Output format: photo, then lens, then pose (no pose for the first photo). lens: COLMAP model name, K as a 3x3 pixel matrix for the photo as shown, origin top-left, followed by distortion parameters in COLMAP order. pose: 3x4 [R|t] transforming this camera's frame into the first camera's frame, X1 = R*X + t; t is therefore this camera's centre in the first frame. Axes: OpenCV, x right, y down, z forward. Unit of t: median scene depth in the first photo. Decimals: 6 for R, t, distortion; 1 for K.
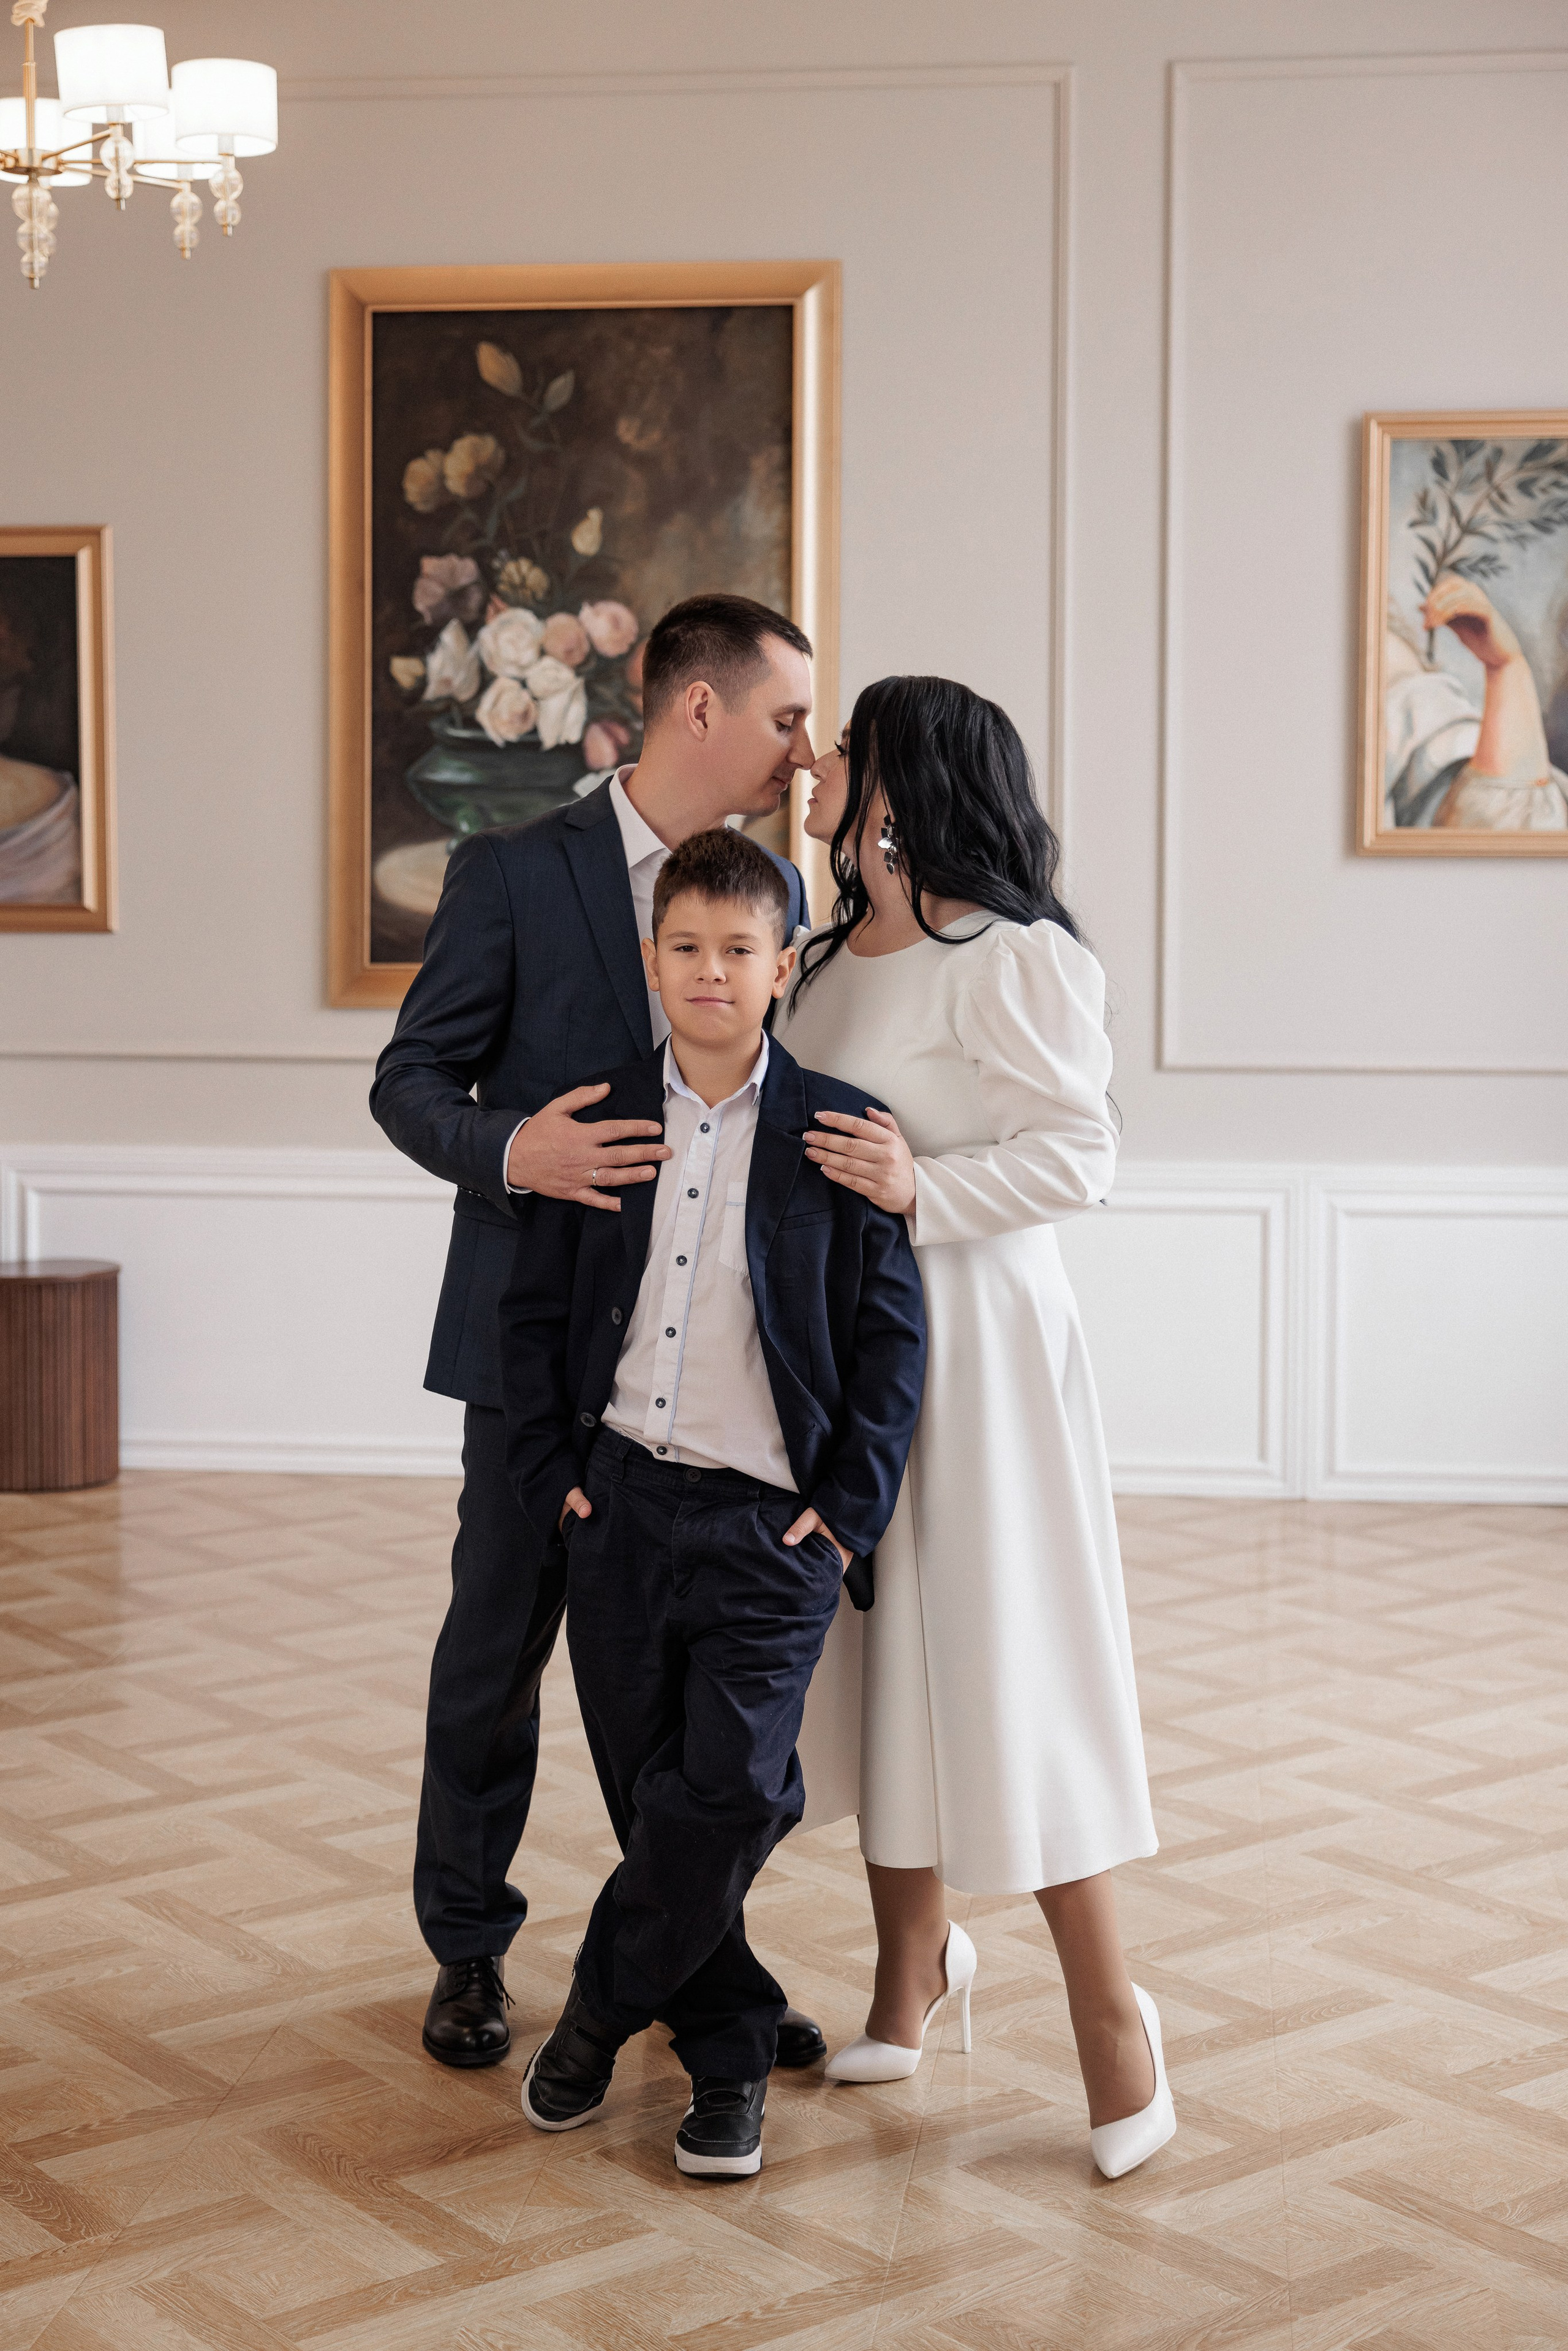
lens RADIAL K [[3257.1, 0, 824.0], [0, 3257.1, 1083.2], [0, 0, 1]] dist [0.007962, 0.022231]
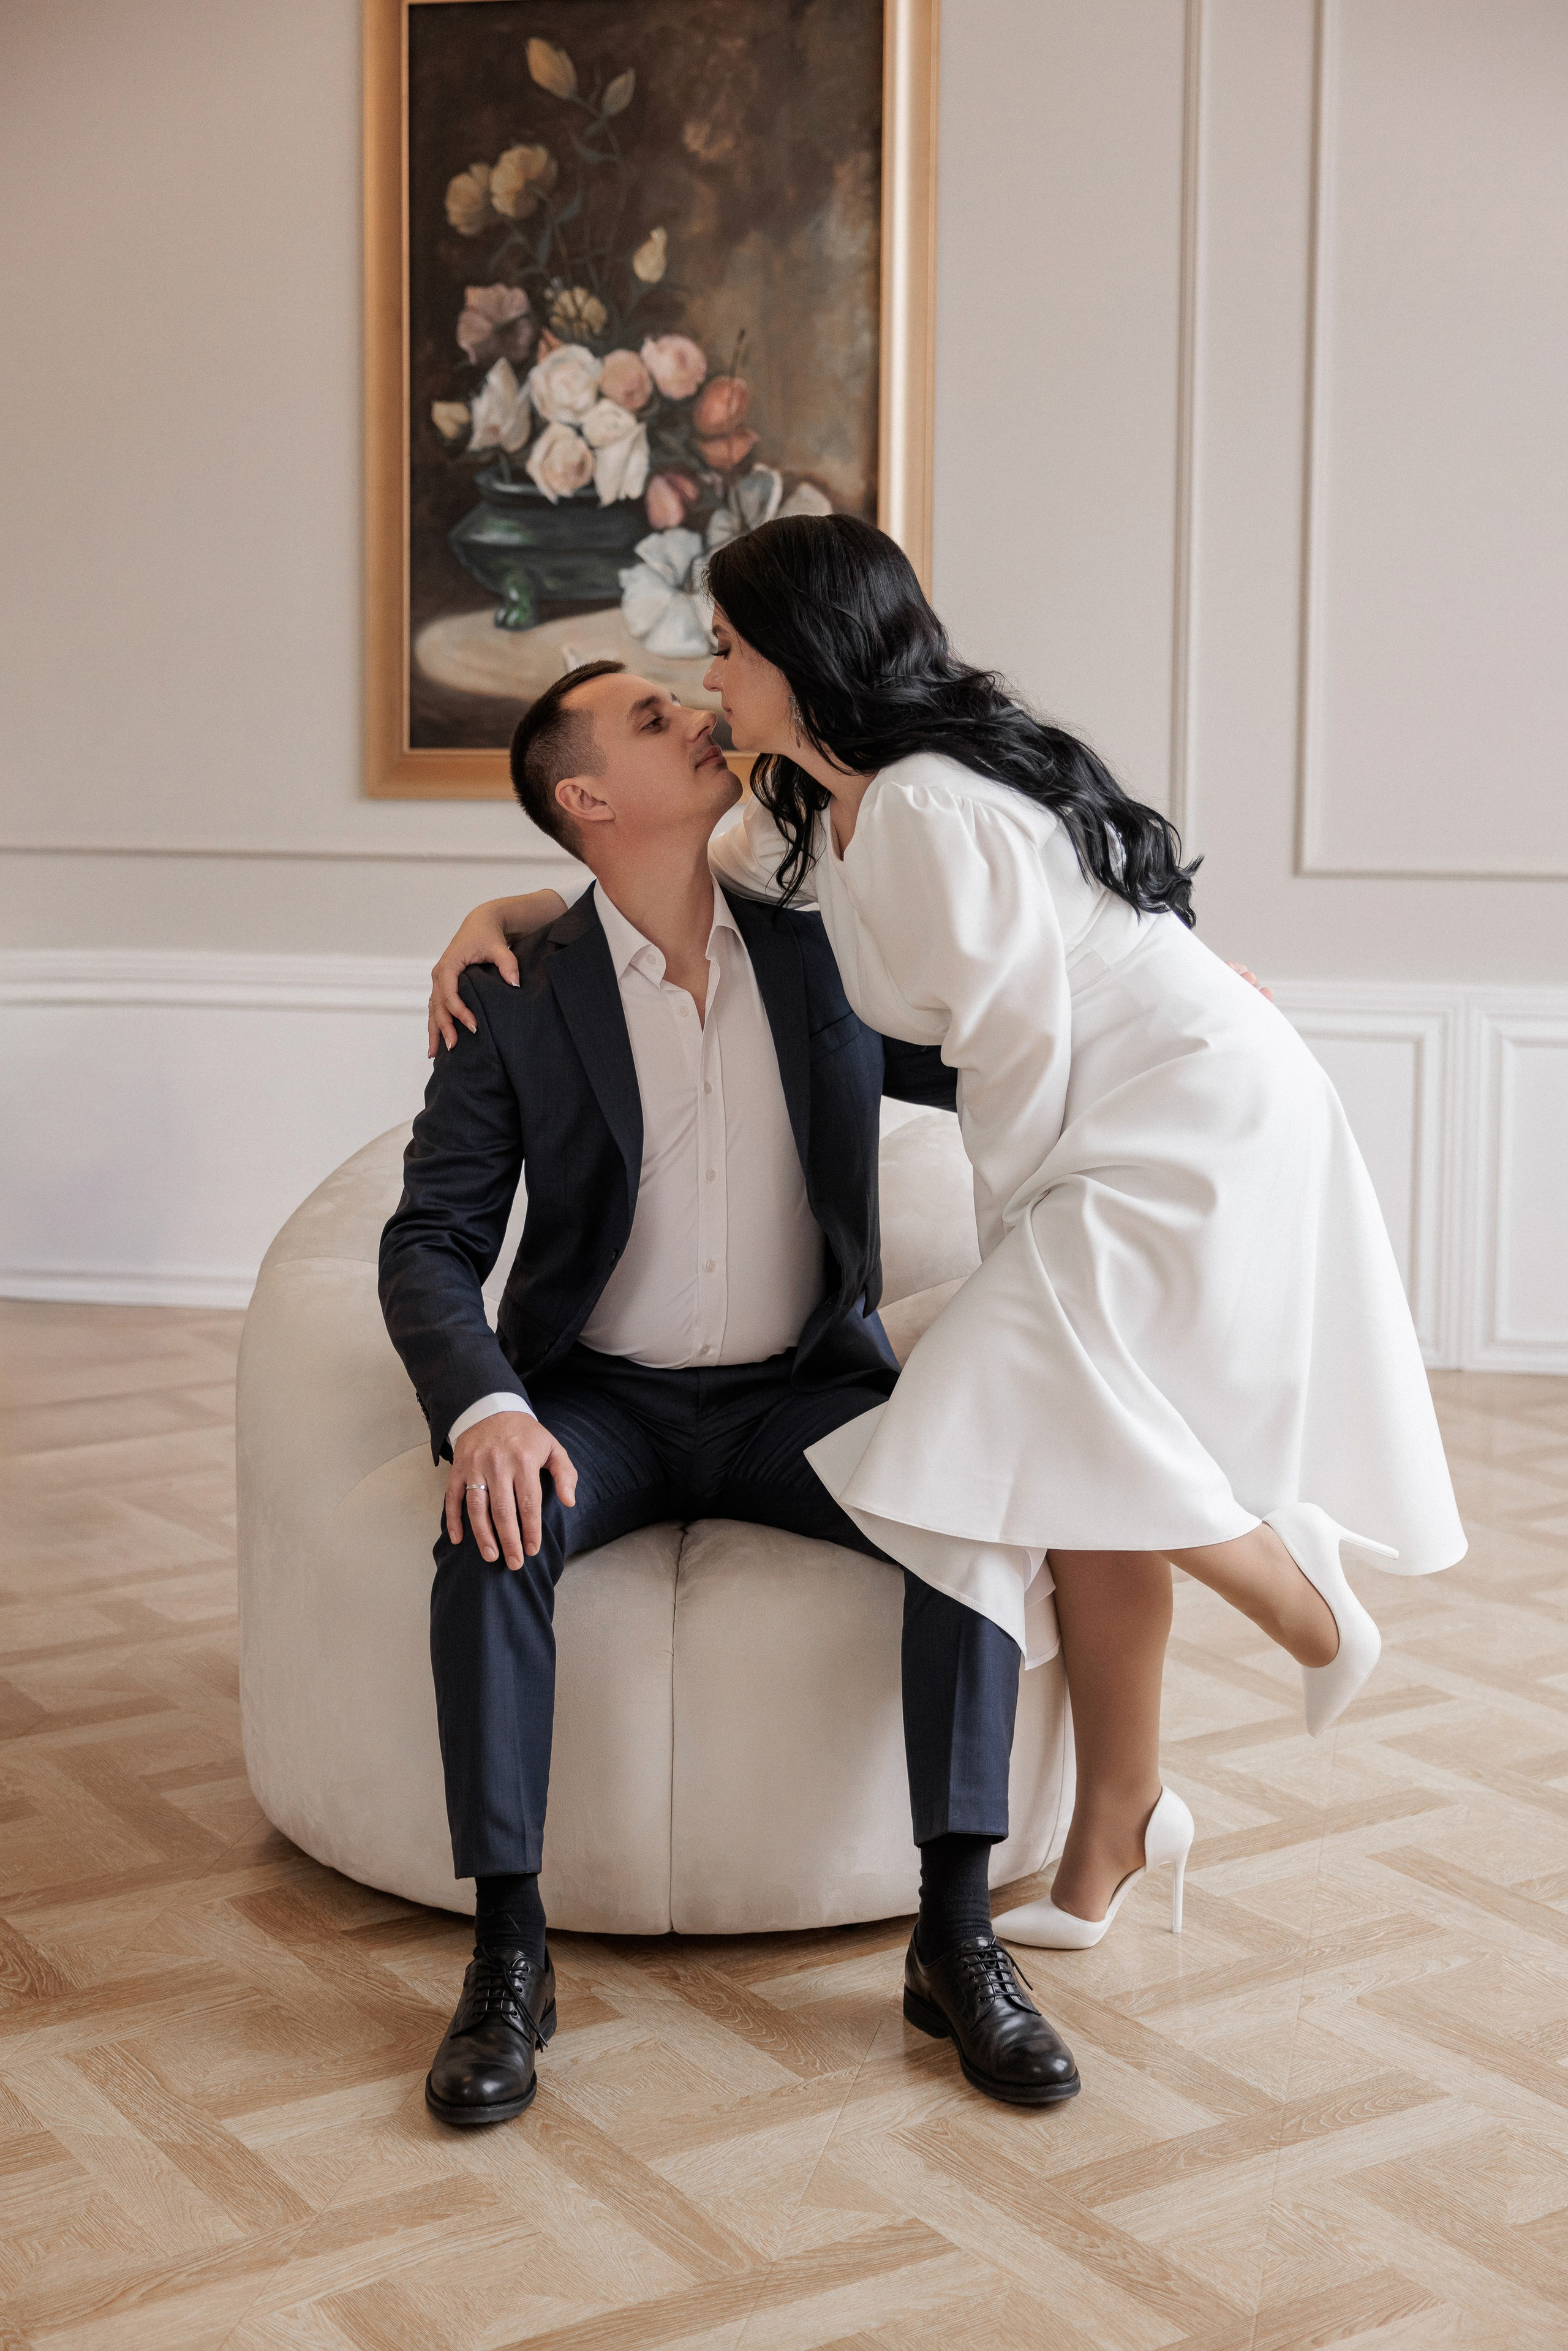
lens RADIAL K [[3185.0, 0, 787.1], [0, 3185.0, 1044.4], [0, 0, 1]] dist [0.022351, -0.017520]
pose [[0.995658, 0.012592, -0.092228, 0.046382], [-0.008505, 0.998970, 0.044572, 0.004478], [0.092694, -0.043594, 0.994740, 0.140870]]
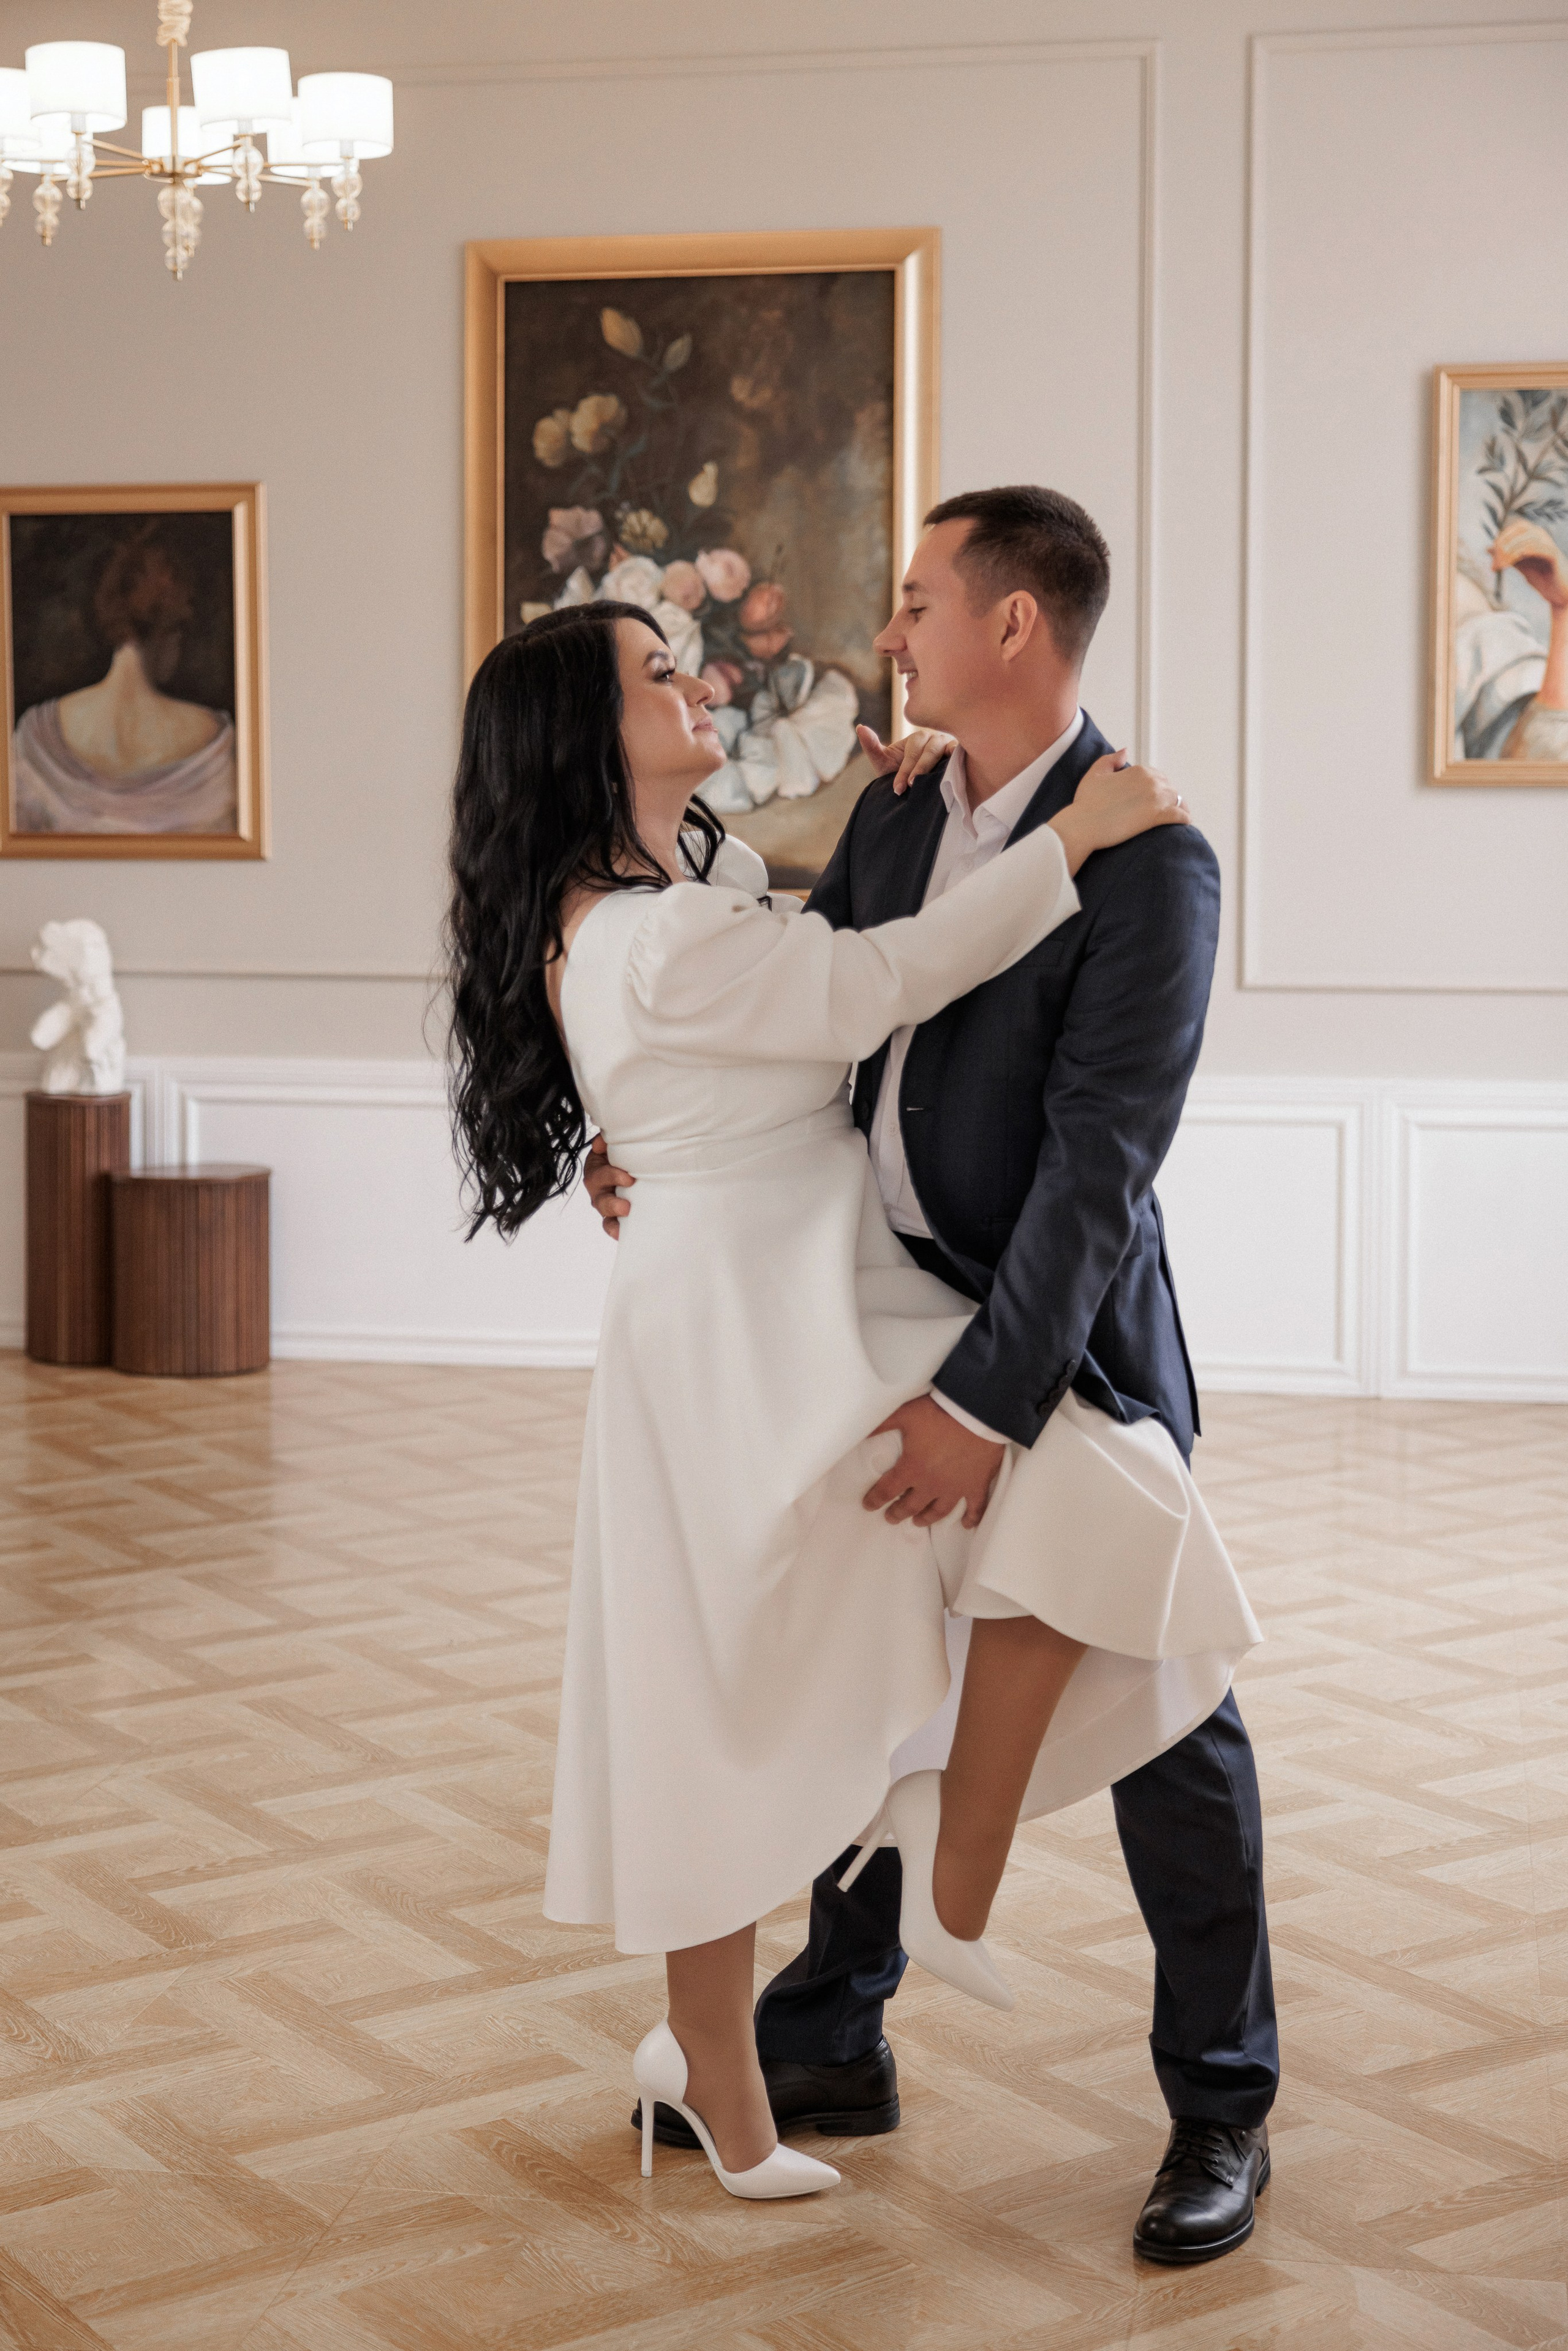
lens RADIAL K [[3314.3, 0, 780.9], [0, 3314.3, 1029.1], [0, 0, 1]] dist [0.021104, 0.040699]
pose [[0.997220, 0.003481, -0.074429, 0.034557], [-0.003310, 0.999992, 0.002418, 0.006694], [0.074436, -0.002164, 0.997223, -0.083732]]
